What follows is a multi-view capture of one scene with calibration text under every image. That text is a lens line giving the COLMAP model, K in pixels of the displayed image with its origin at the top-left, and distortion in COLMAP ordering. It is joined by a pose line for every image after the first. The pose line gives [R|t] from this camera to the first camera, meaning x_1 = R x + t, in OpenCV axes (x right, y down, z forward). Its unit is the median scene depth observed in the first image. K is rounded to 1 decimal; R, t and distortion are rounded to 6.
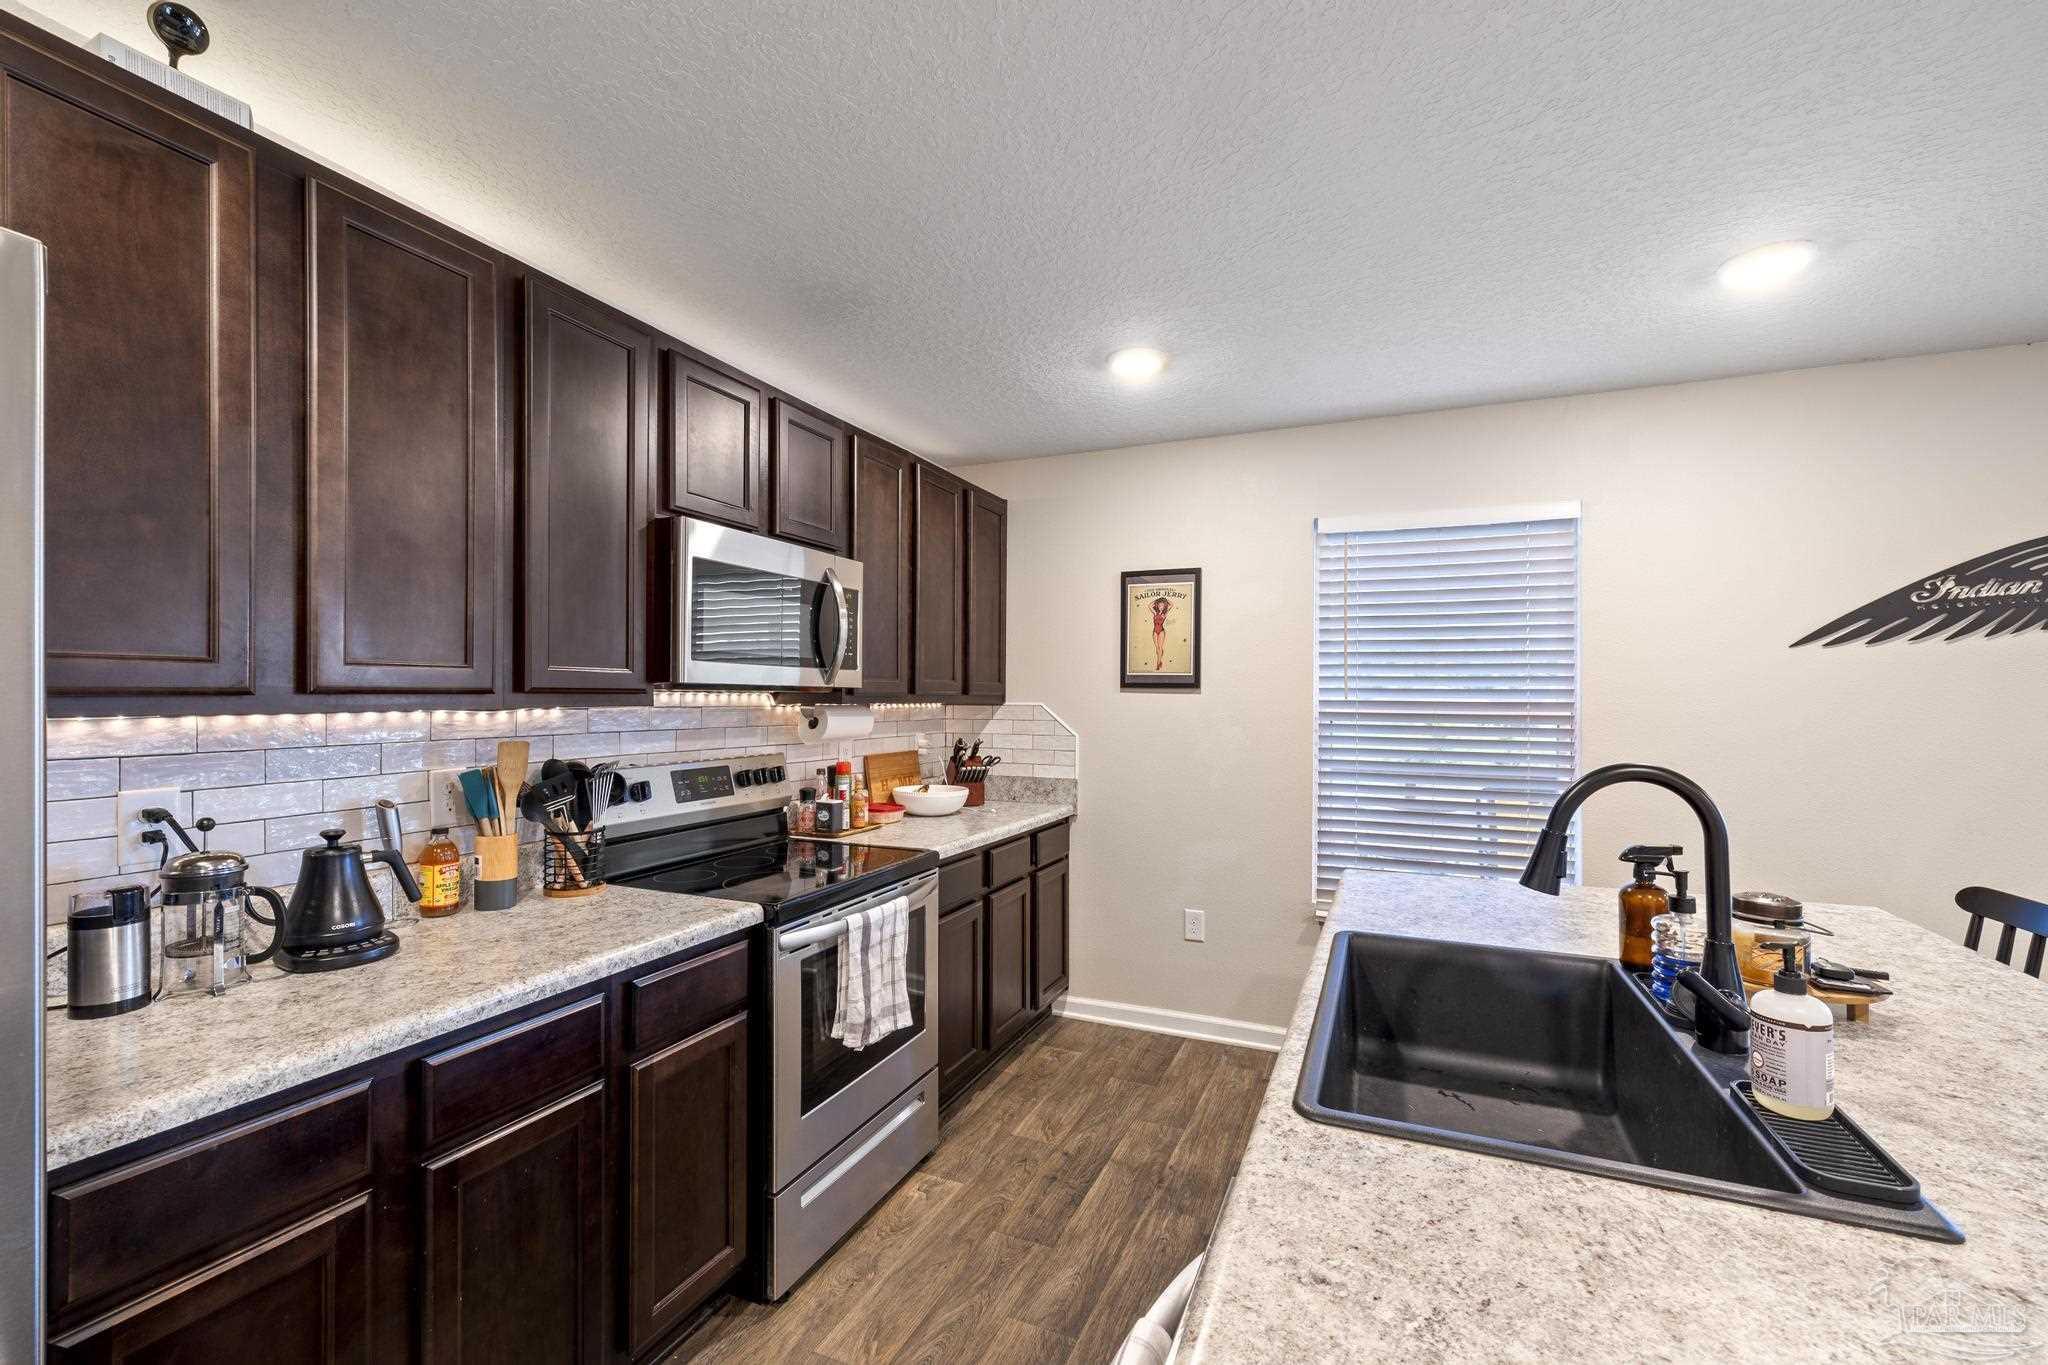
lens RADIAL K [[872.8, 0, 1024.1], [0, 872.8, 703.6], [0, 0, 1]] dist [0.005585, -0.001435]
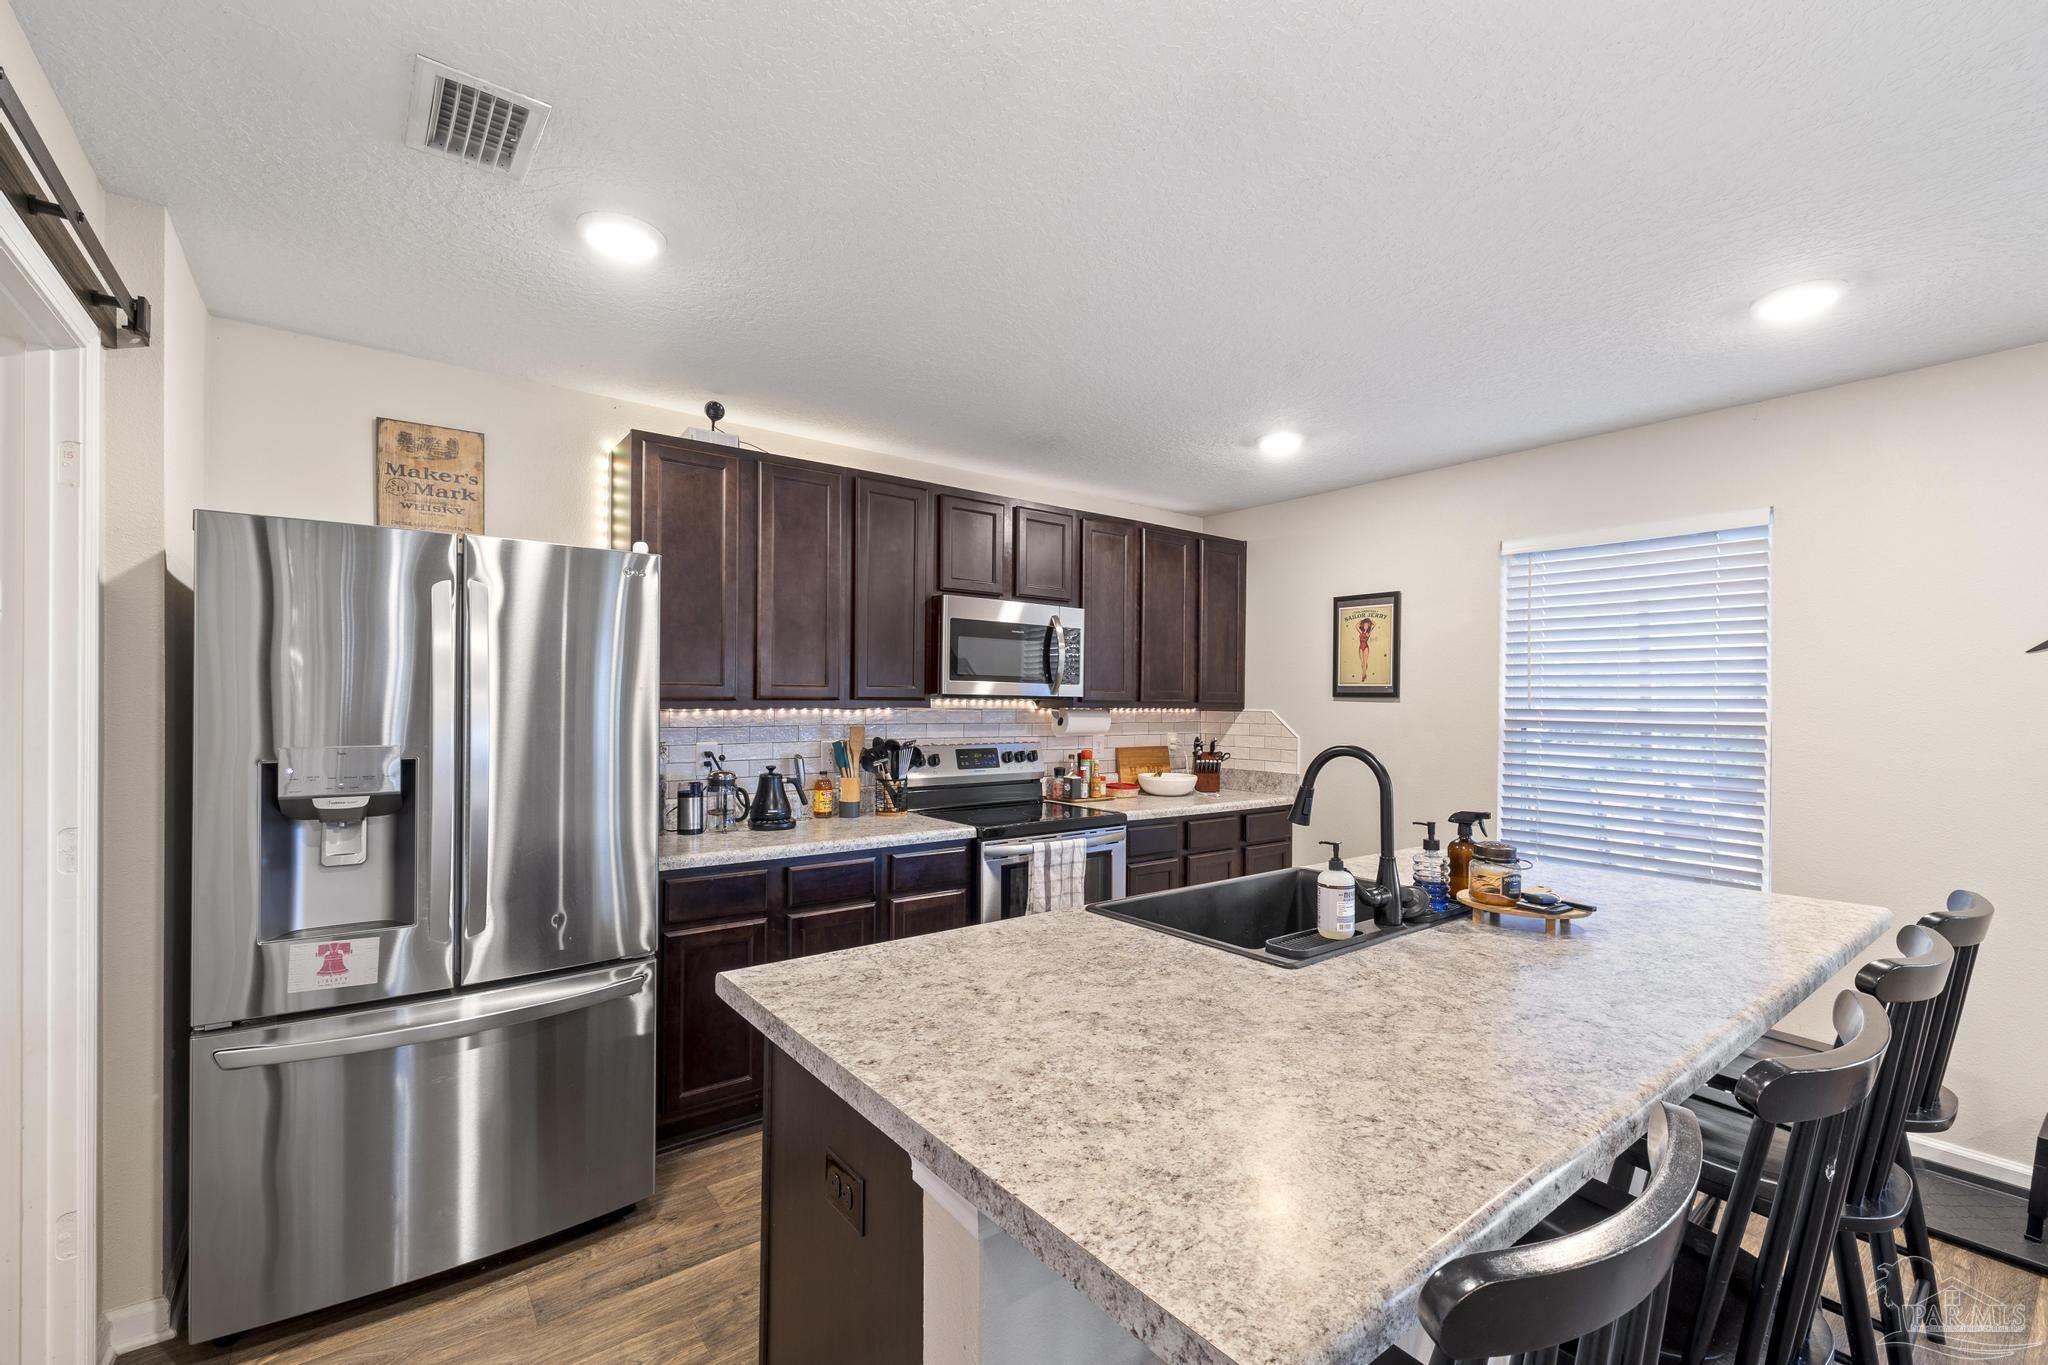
lens RADIAL K [[872.8, 0, 1017.7], [0, 872.8, 718.8], [0, 0, 1]] dist [0.005585, -0.001435]
pose [[0.875730, 0.012924, -0.482627, 0.571874], [-0.009320, 0.999908, 0.009865, 0.006367], [0.482710, -0.004141, 0.875770, -0.420337]]
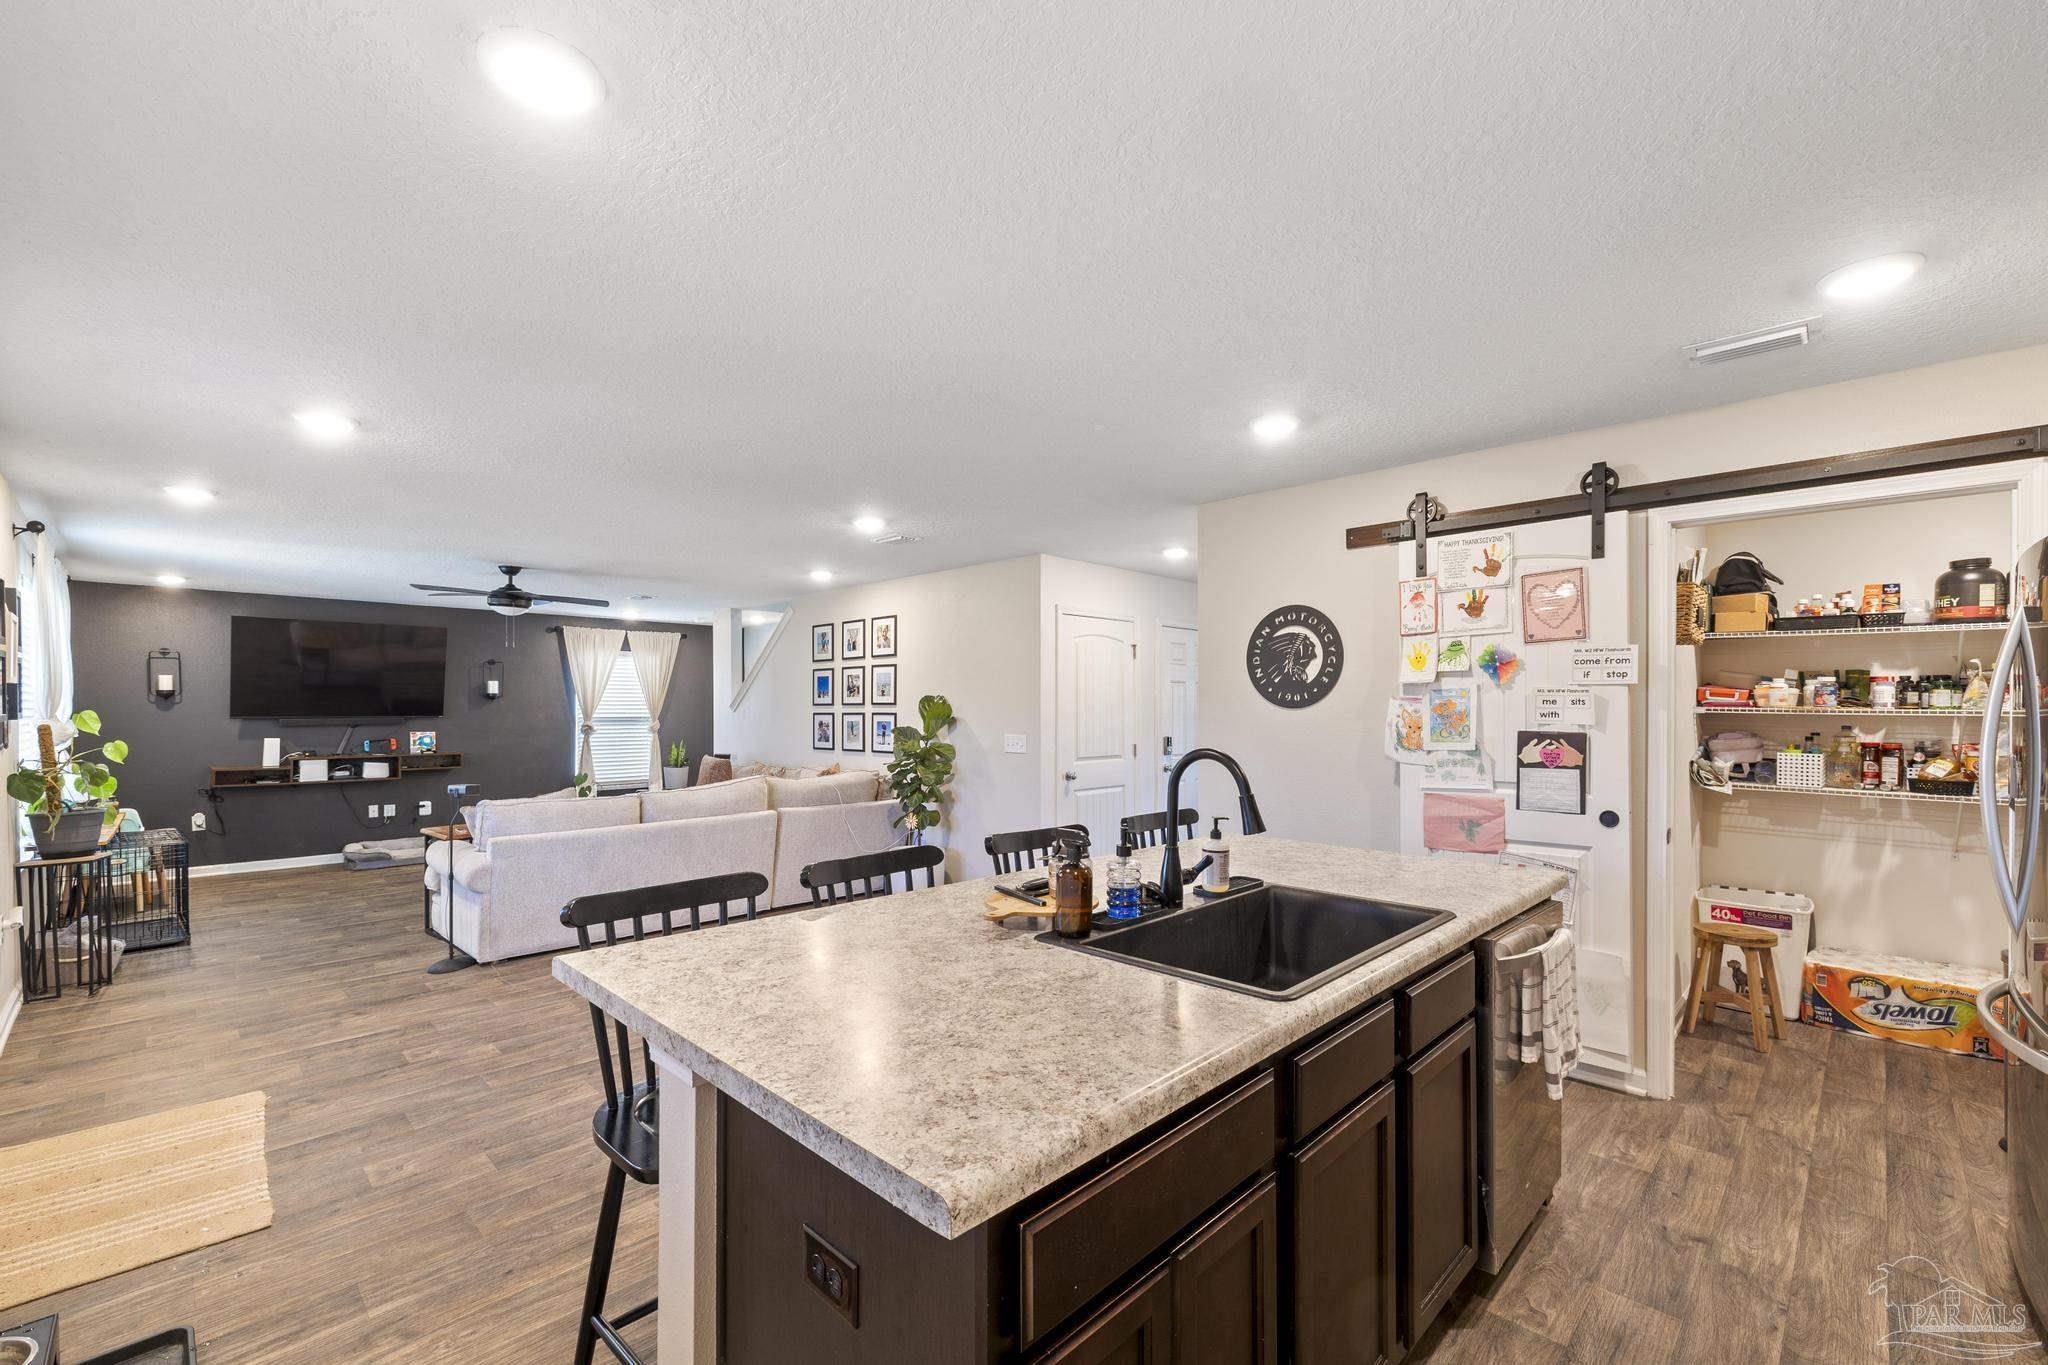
lens RADIAL K [[872.8, 0, 1029.0], [0, 872.8, 701.9], [0, 0, 1]] dist [0.005585, -0.001435]
pose [[-0.934076, -0.002635, 0.357064, 0.256009], [-0.001670, 0.999994, 0.003011, -0.014870], [-0.357070, 0.002216, -0.934075, 1.625547]]
